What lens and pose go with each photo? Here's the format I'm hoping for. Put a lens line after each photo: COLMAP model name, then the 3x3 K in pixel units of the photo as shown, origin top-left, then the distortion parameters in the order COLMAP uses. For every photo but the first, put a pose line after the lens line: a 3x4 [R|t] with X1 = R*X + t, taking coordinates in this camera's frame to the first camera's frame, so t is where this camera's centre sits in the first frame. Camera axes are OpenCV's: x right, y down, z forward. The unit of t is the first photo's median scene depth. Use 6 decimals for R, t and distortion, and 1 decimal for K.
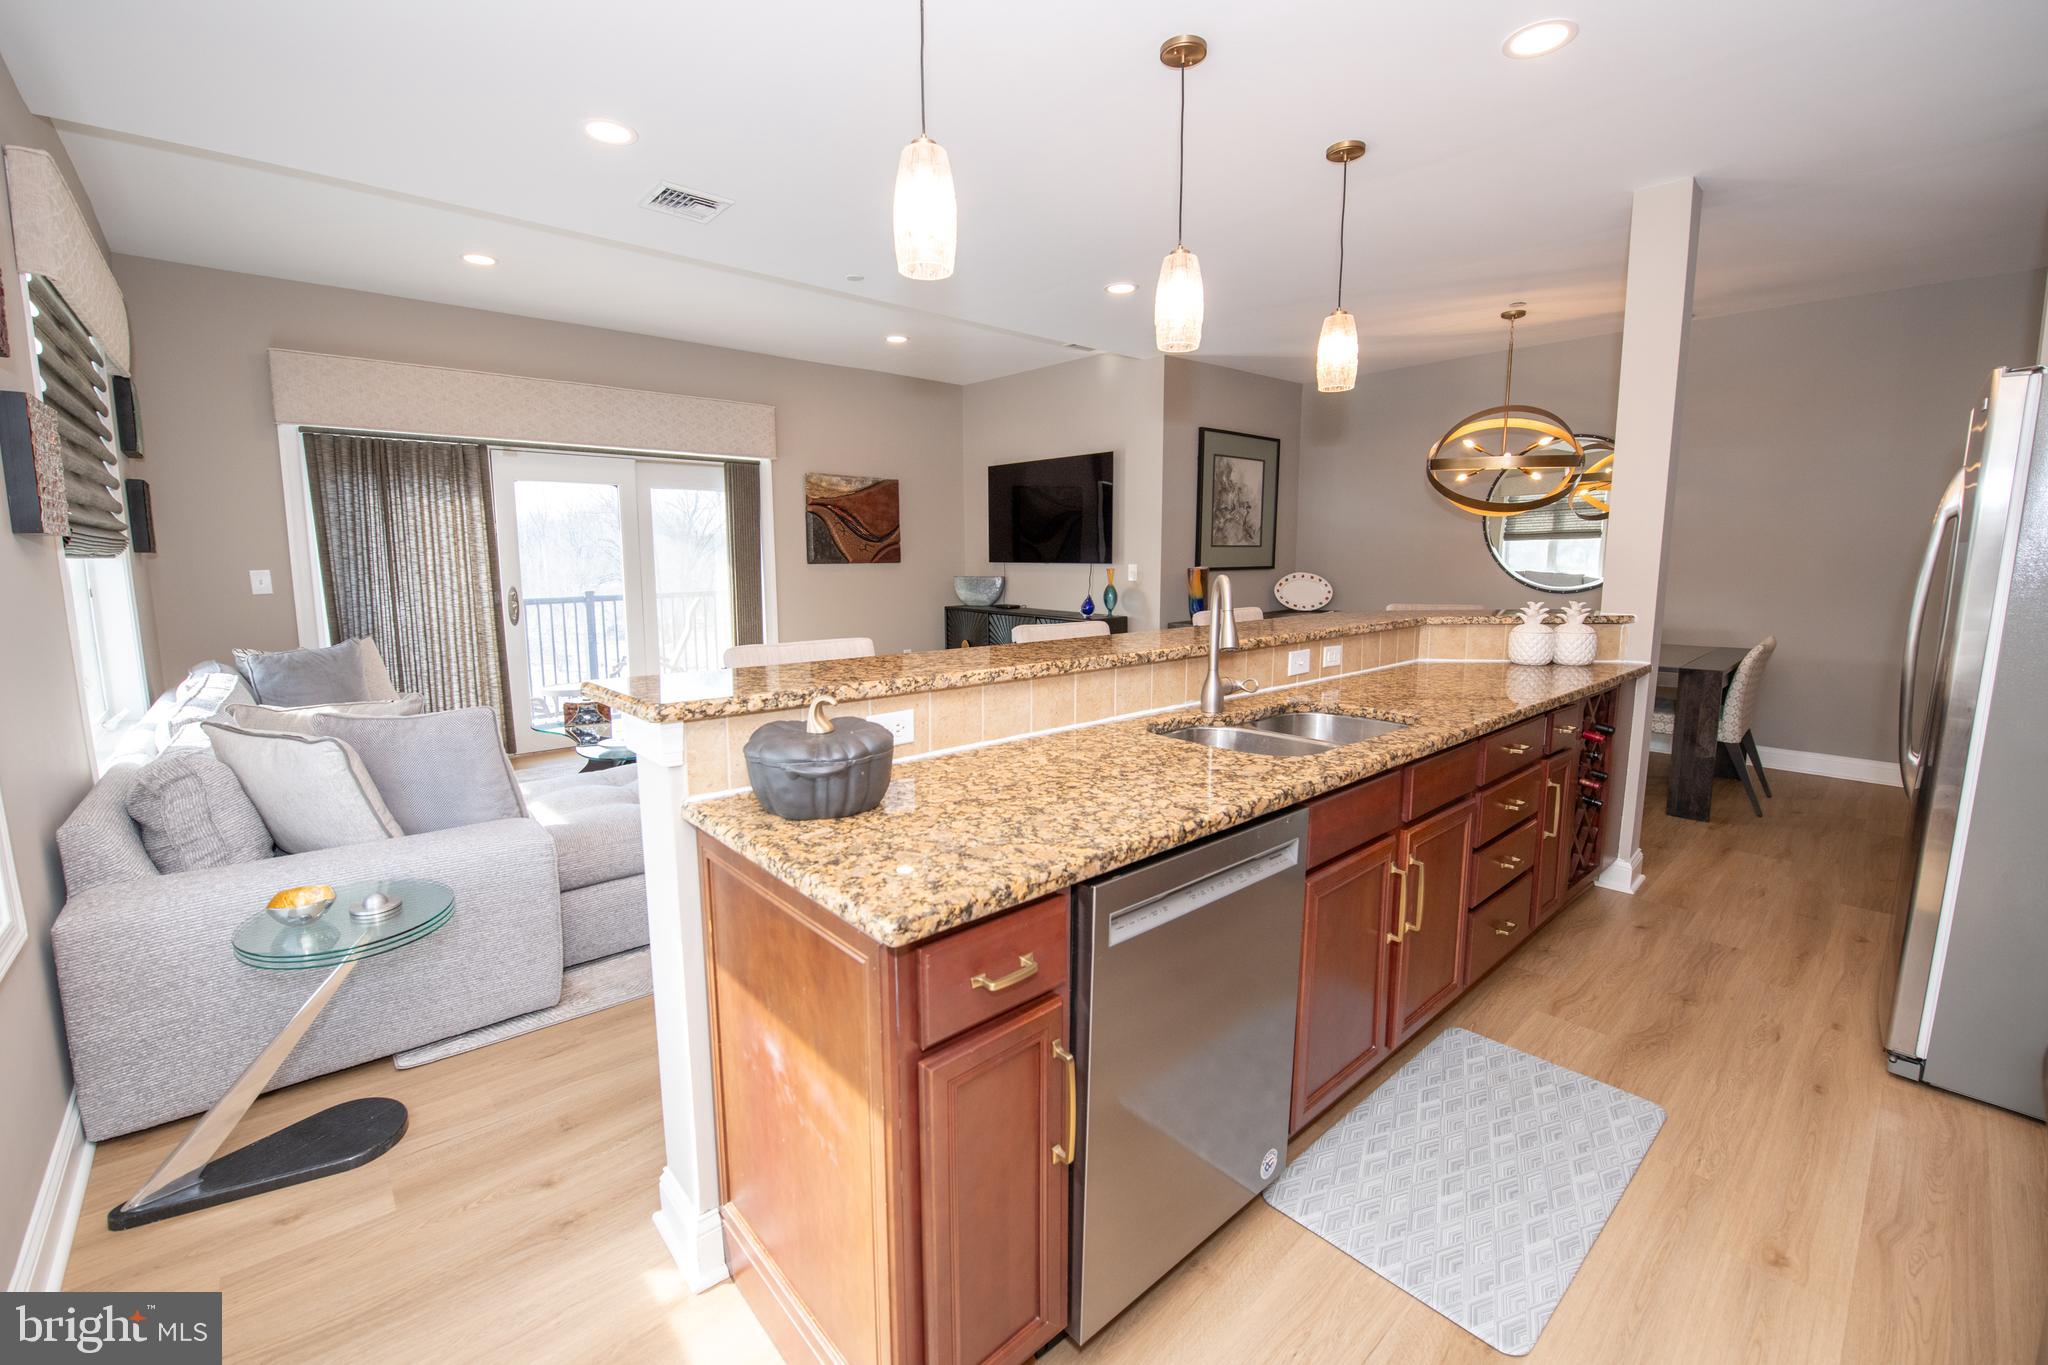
lens RADIAL K [[859.1, 0, 1007.8], [0, 859.1, 672.1], [0, 0, 1]] dist [-0.015994, -0.002054]
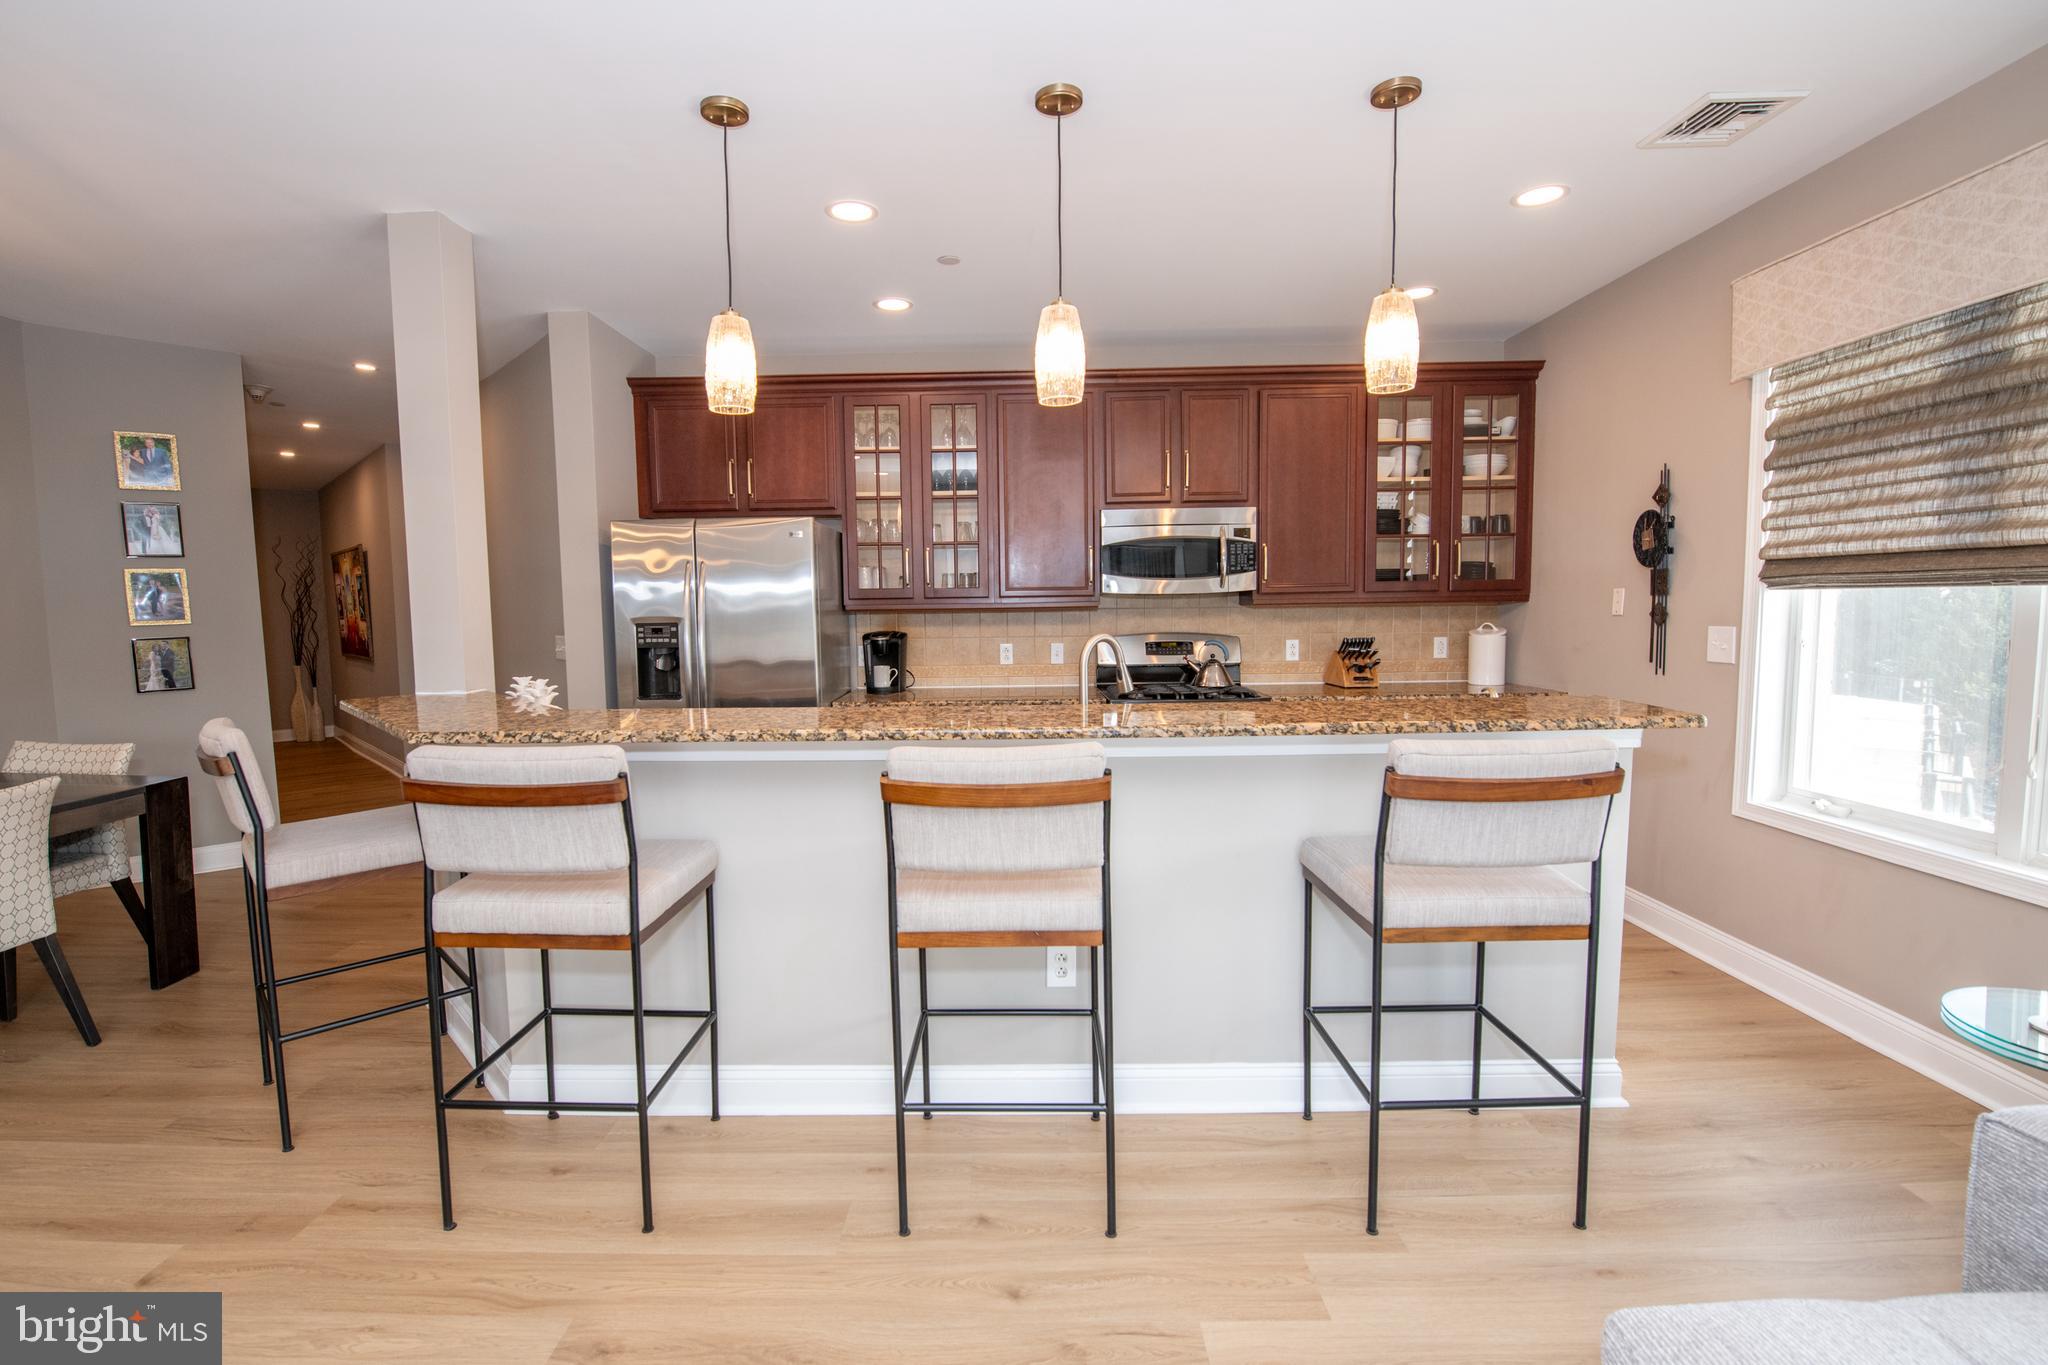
lens RADIAL K [[908.5, 0, 988.7], [0, 908.5, 675.5], [0, 0, 1]] dist [-0.019205, -0.001626]
pose [[-0.728947, -0.042106, 0.683274, -0.173878], [0.109721, 0.978017, 0.177325, -0.107263], [-0.675720, 0.204230, -0.708303, 0.725395]]
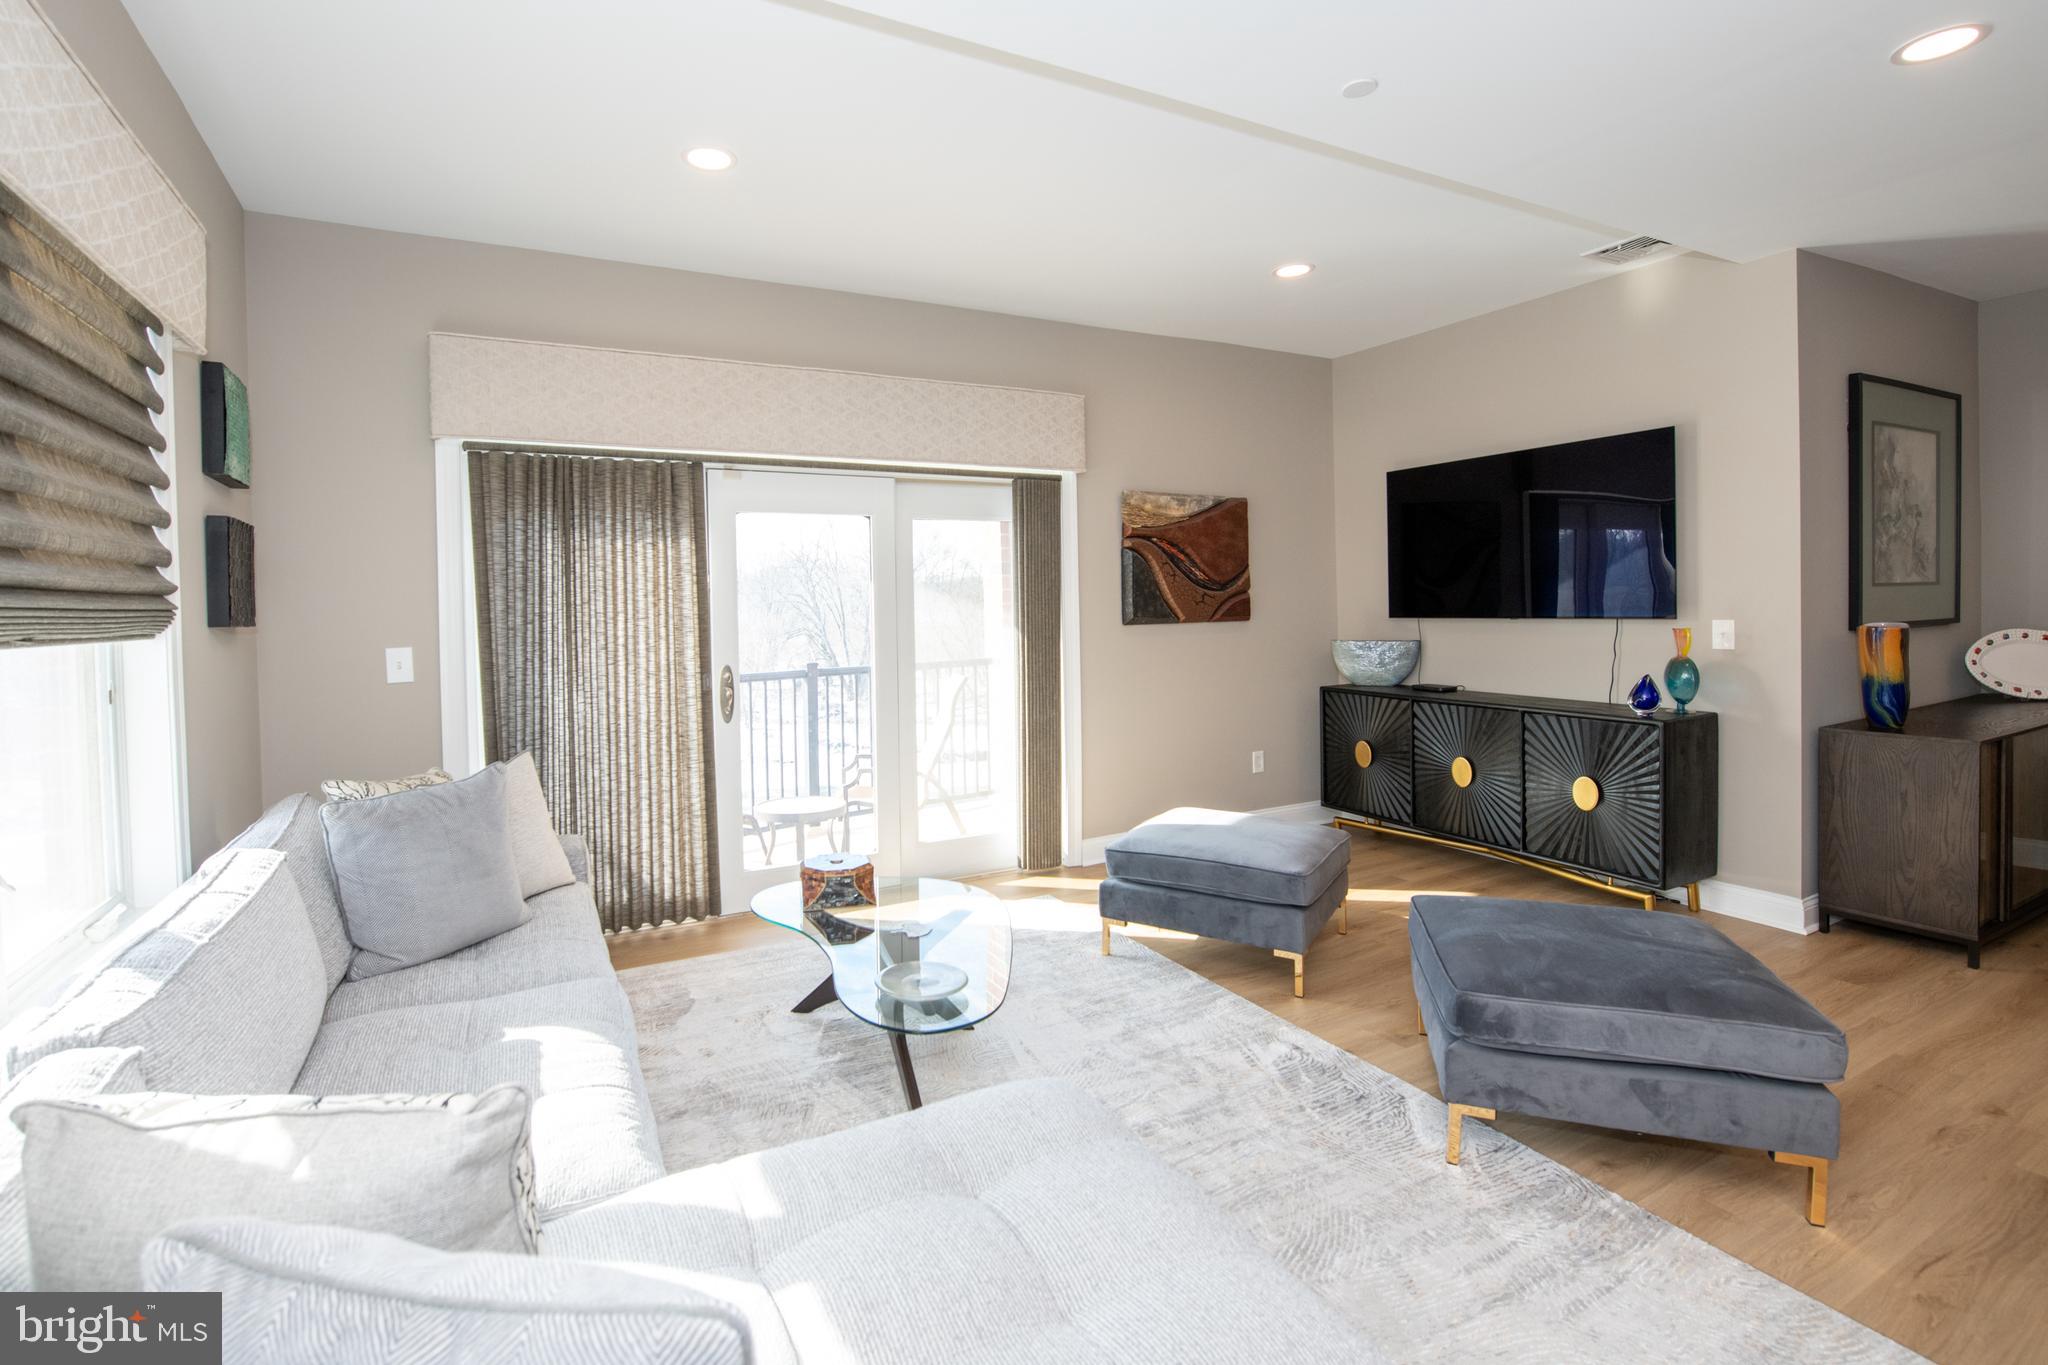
lens RADIAL K [[931.1, 0, 947.6], [0, 931.1, 627.5], [0, 0, 1]] dist [-0.011276, -0.001902]
pose [[0.963716, -0.011538, -0.266682, -0.191711], [-0.018108, 0.993938, -0.108442, -0.048048], [0.266316, 0.109336, 0.957664, 0.300643]]
